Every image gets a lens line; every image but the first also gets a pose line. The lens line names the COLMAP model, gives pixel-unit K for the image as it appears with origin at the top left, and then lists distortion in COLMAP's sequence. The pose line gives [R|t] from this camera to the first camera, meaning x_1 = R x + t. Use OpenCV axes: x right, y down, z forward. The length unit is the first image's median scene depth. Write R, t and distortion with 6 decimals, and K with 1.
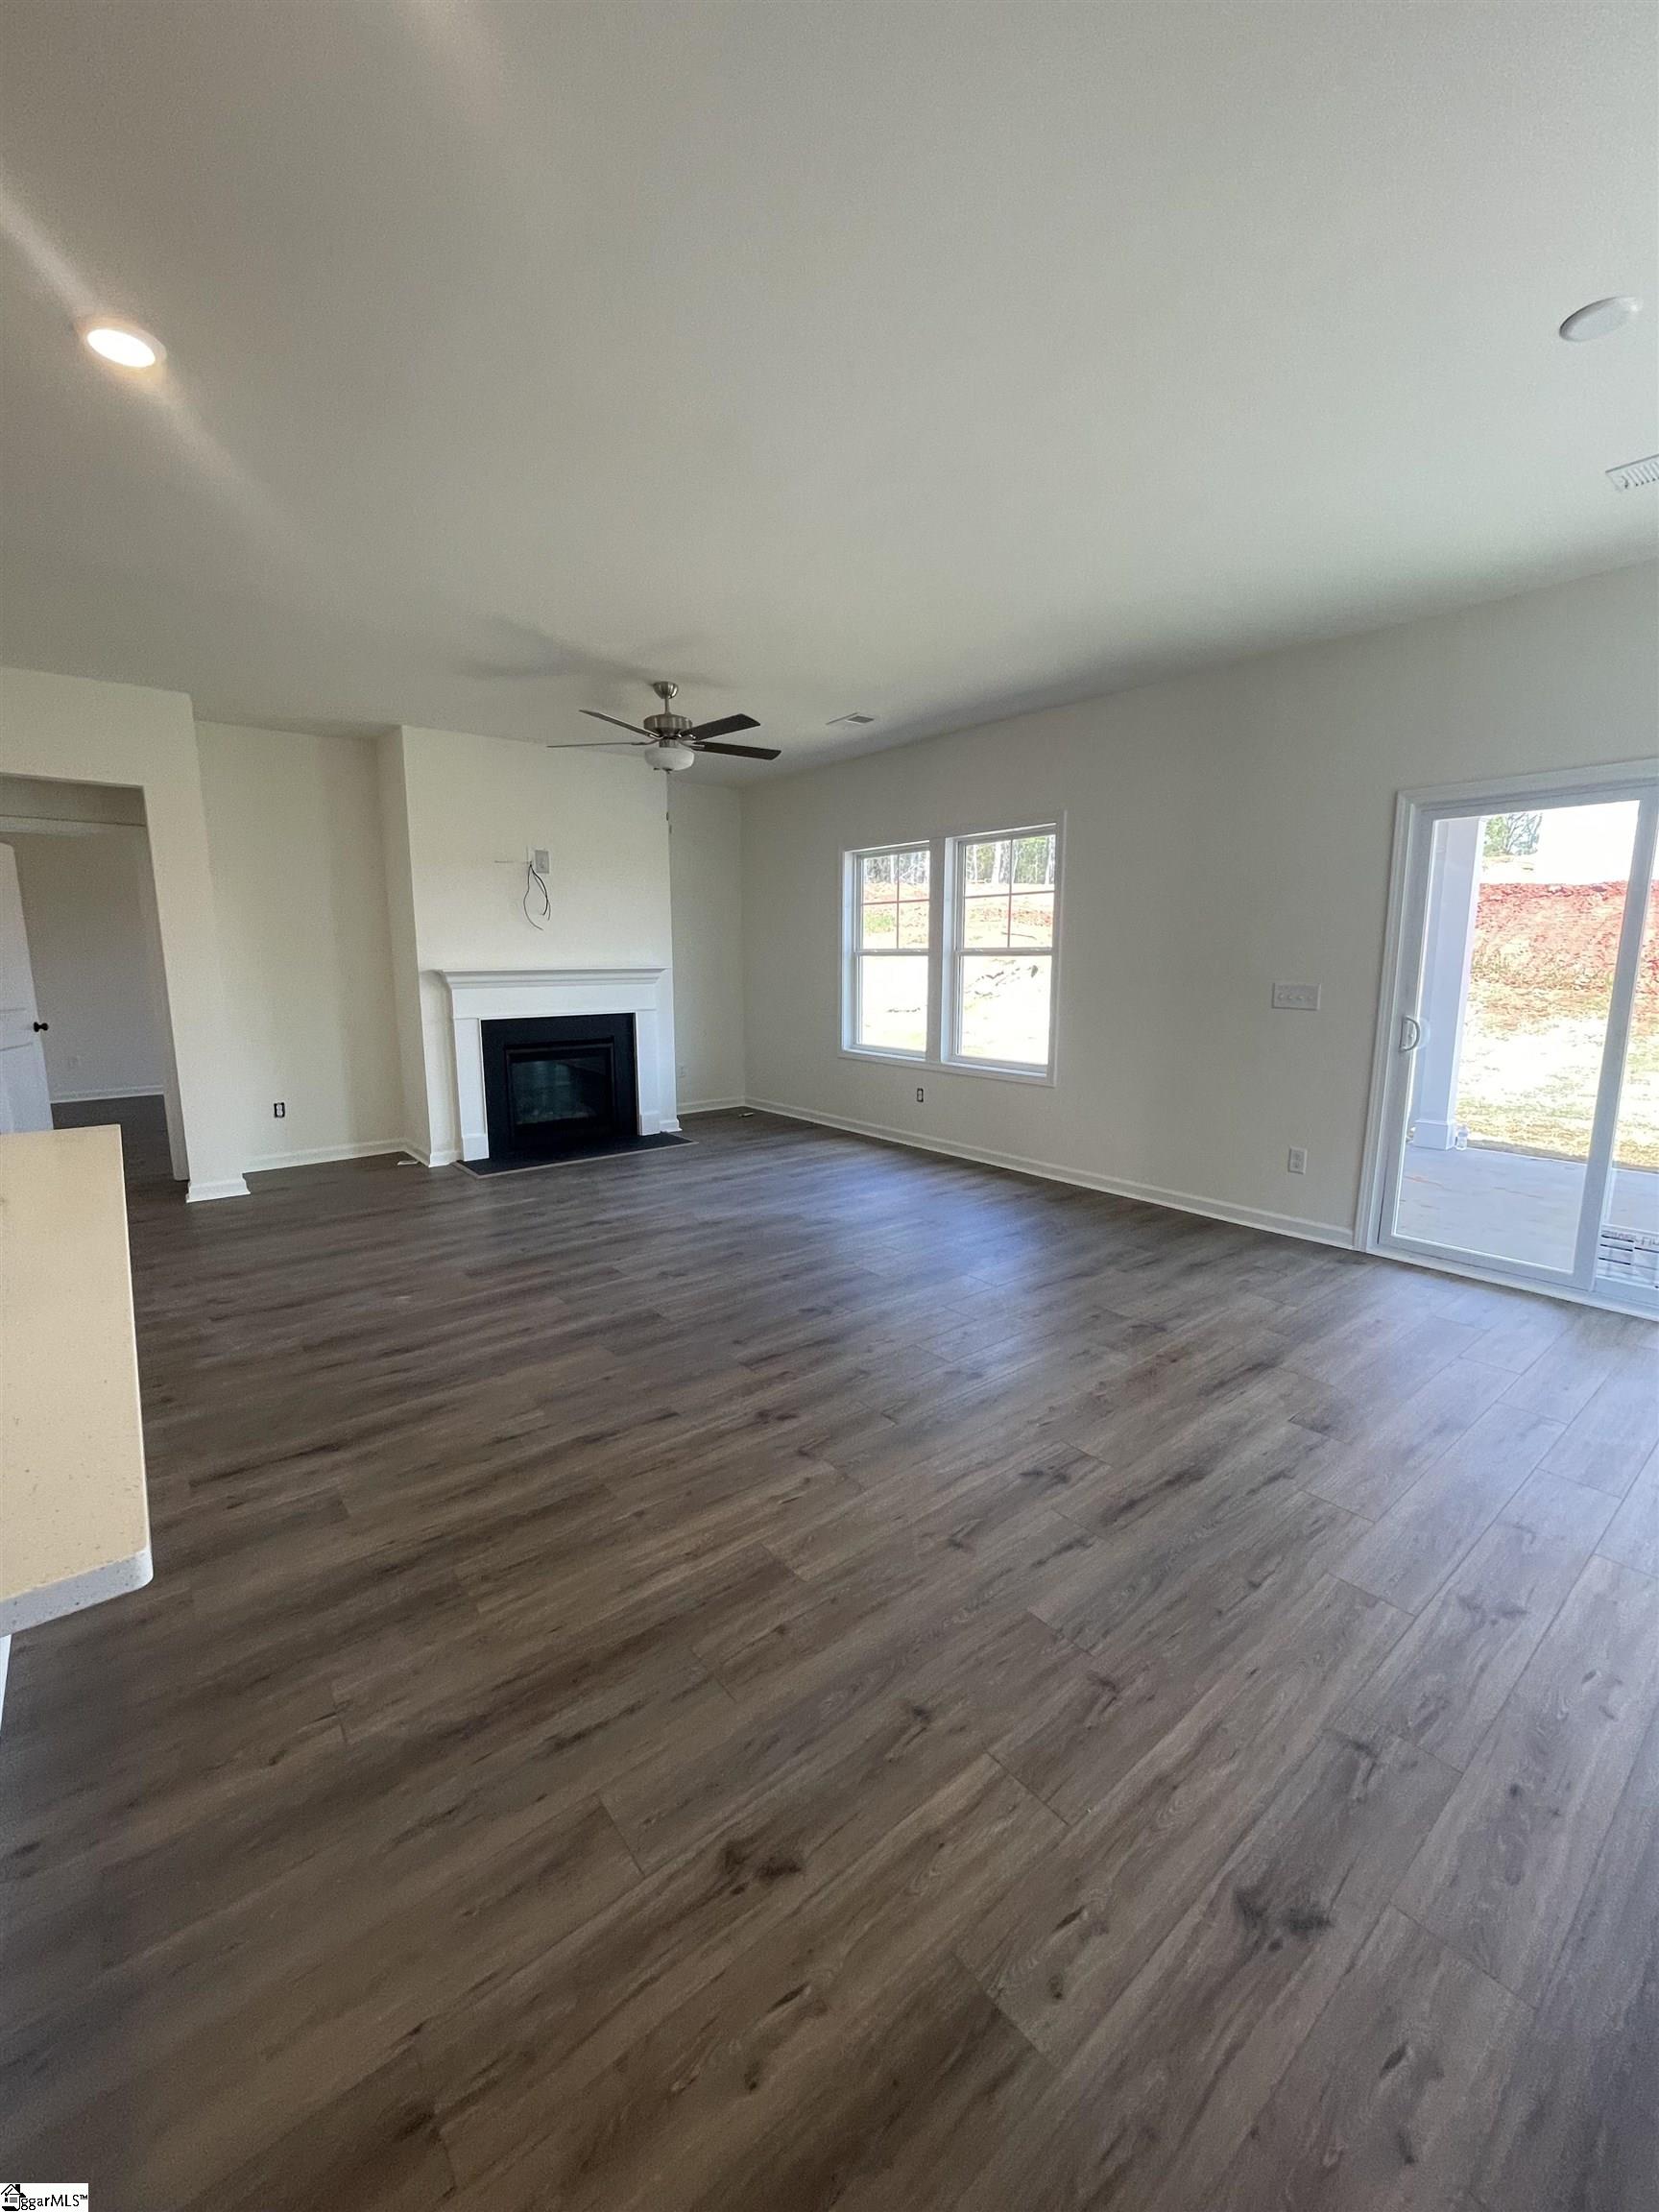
lens RADIAL K [[893.0, 0, 826.4], [0, 893.0, 1100.0], [0, 0, 1]] dist [0.002595, 0.000613]
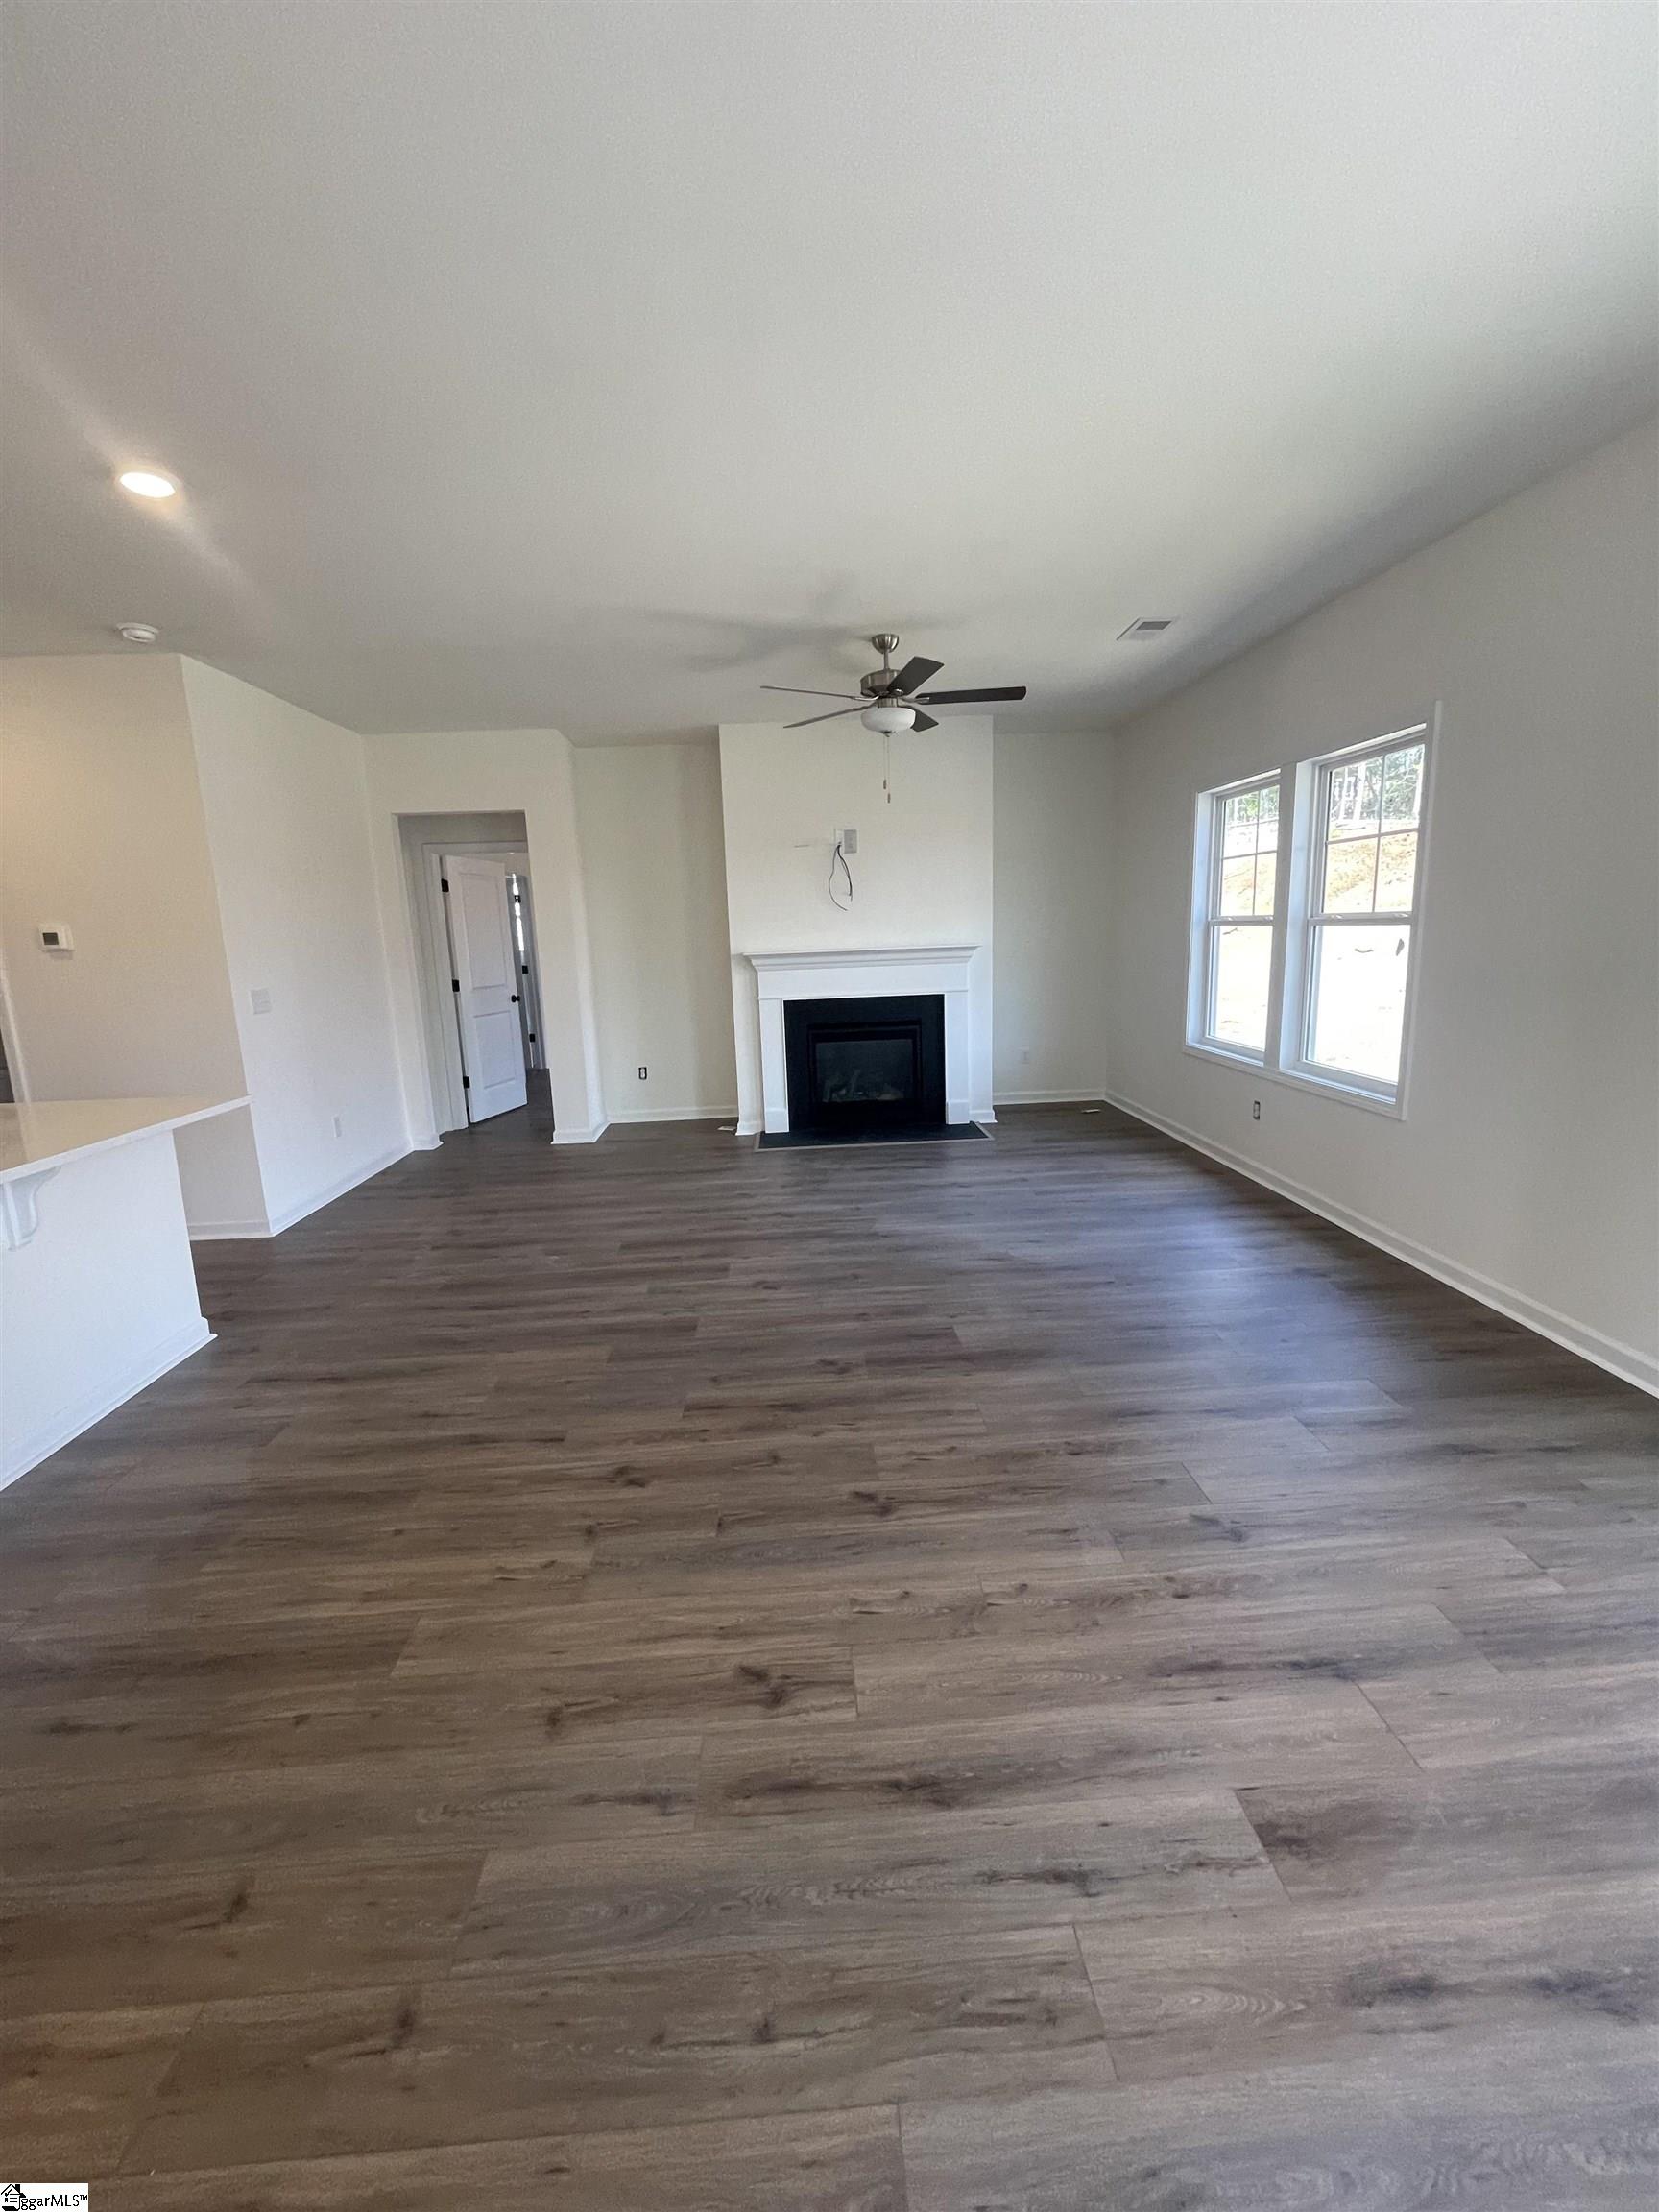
lens RADIAL K [[893.0, 0, 826.4], [0, 893.0, 1100.0], [0, 0, 1]] dist [0.002595, 0.000613]
pose [[0.809839, 0.085991, -0.580316, 0.369738], [-0.062128, 0.996207, 0.060918, -0.055338], [0.583354, -0.013280, 0.812110, 0.247686]]
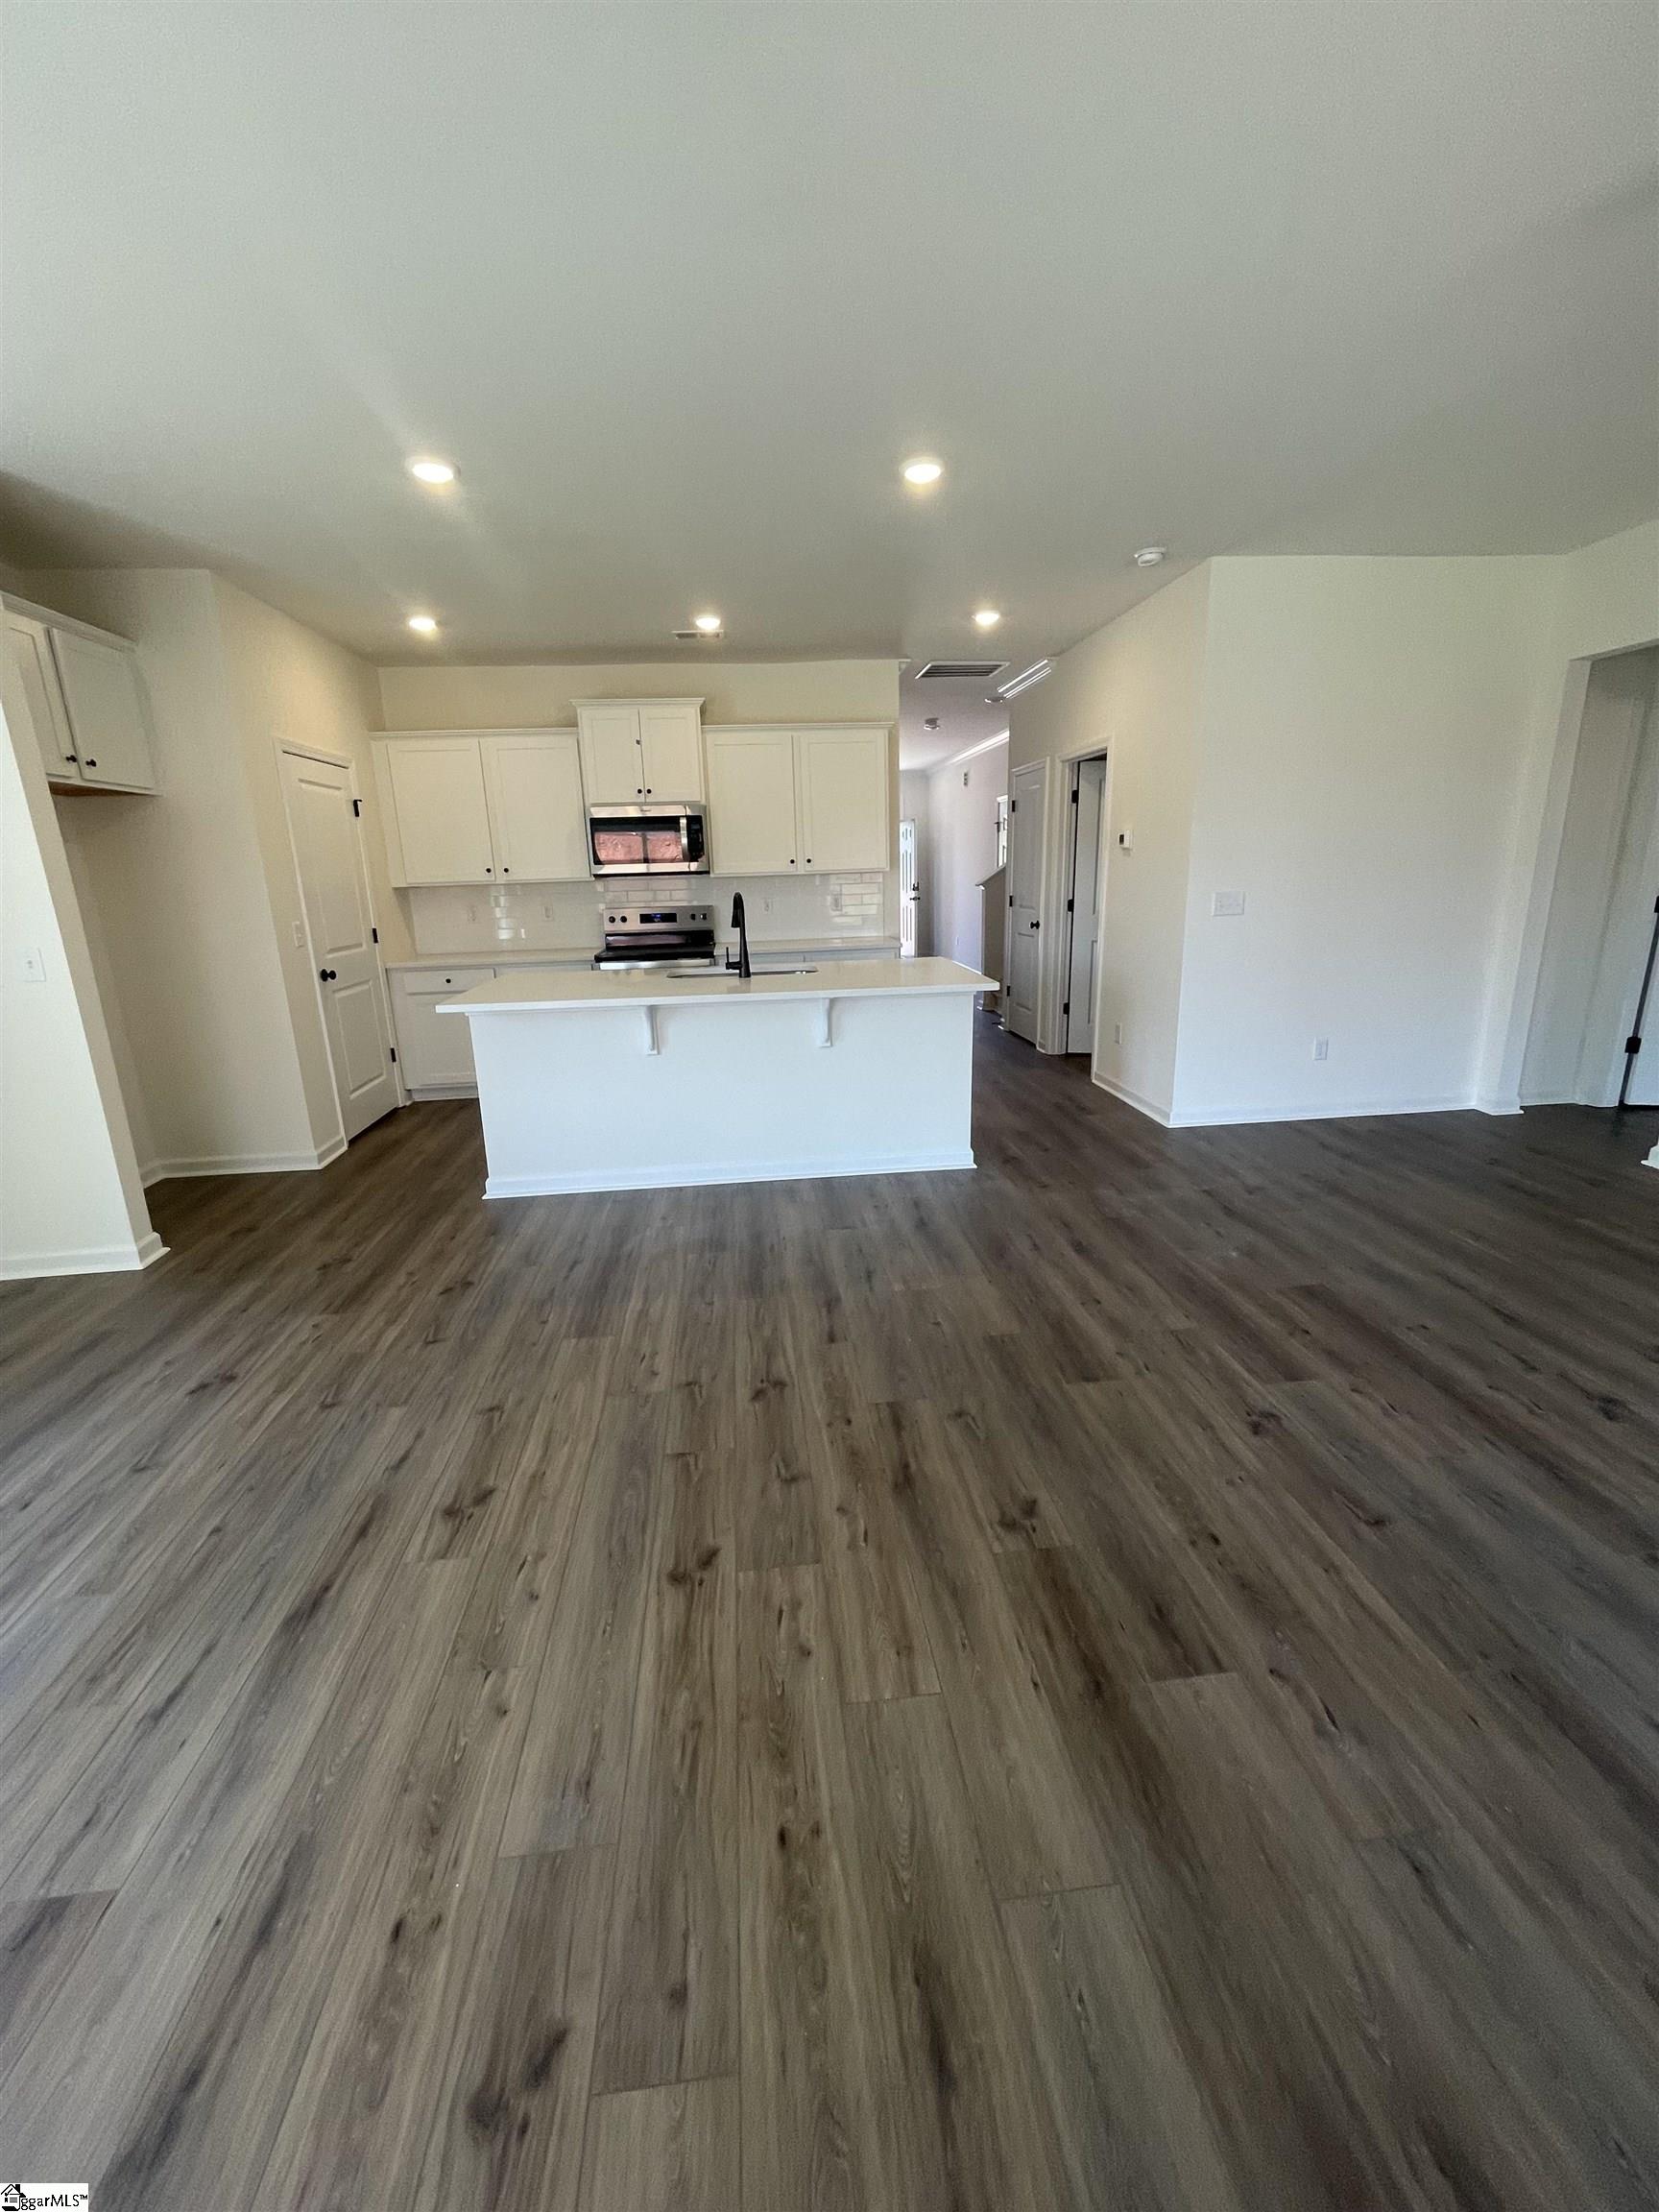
lens RADIAL K [[893.0, 0, 826.4], [0, 893.0, 1100.0], [0, 0, 1]] dist [0.002595, 0.000613]
pose [[-0.542974, 0.231490, -0.807212, 0.372294], [-0.103689, 0.935416, 0.338003, -0.157164], [0.833323, 0.267226, -0.483903, 0.893288]]
